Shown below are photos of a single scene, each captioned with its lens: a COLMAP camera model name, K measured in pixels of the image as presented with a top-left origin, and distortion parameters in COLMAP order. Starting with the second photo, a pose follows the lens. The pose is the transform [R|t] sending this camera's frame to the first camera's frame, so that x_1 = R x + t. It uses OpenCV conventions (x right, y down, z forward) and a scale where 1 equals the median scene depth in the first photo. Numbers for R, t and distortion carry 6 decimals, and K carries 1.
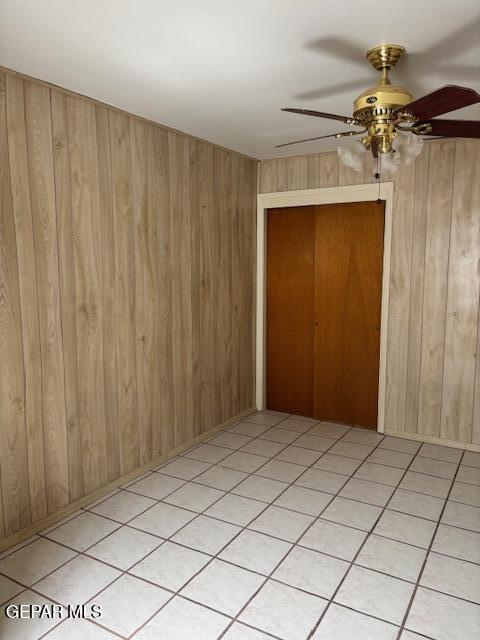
lens RADIAL K [[487.3, 0, 240.6], [0, 487.3, 321.2], [0, 0, 1]] dist [0.029382, -0.011109]
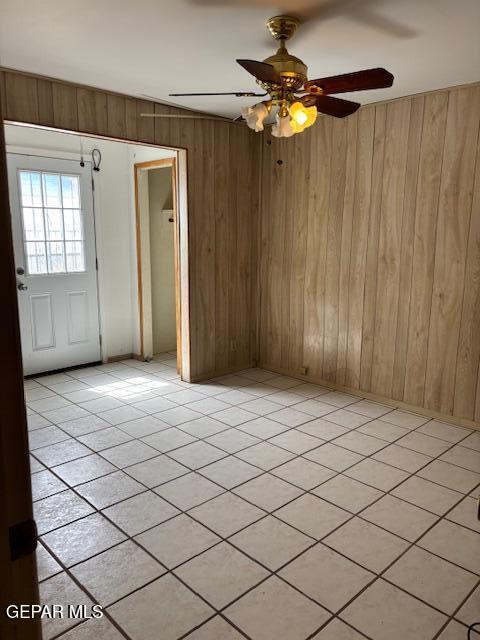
lens RADIAL K [[487.3, 0, 240.7], [0, 487.3, 319.0], [0, 0, 1]] dist [0.029382, -0.011109]
pose [[-0.271405, 0.171079, -0.947138, 1.050670], [-0.131931, 0.968173, 0.212684, -0.094960], [0.953380, 0.182680, -0.240197, 0.924114]]
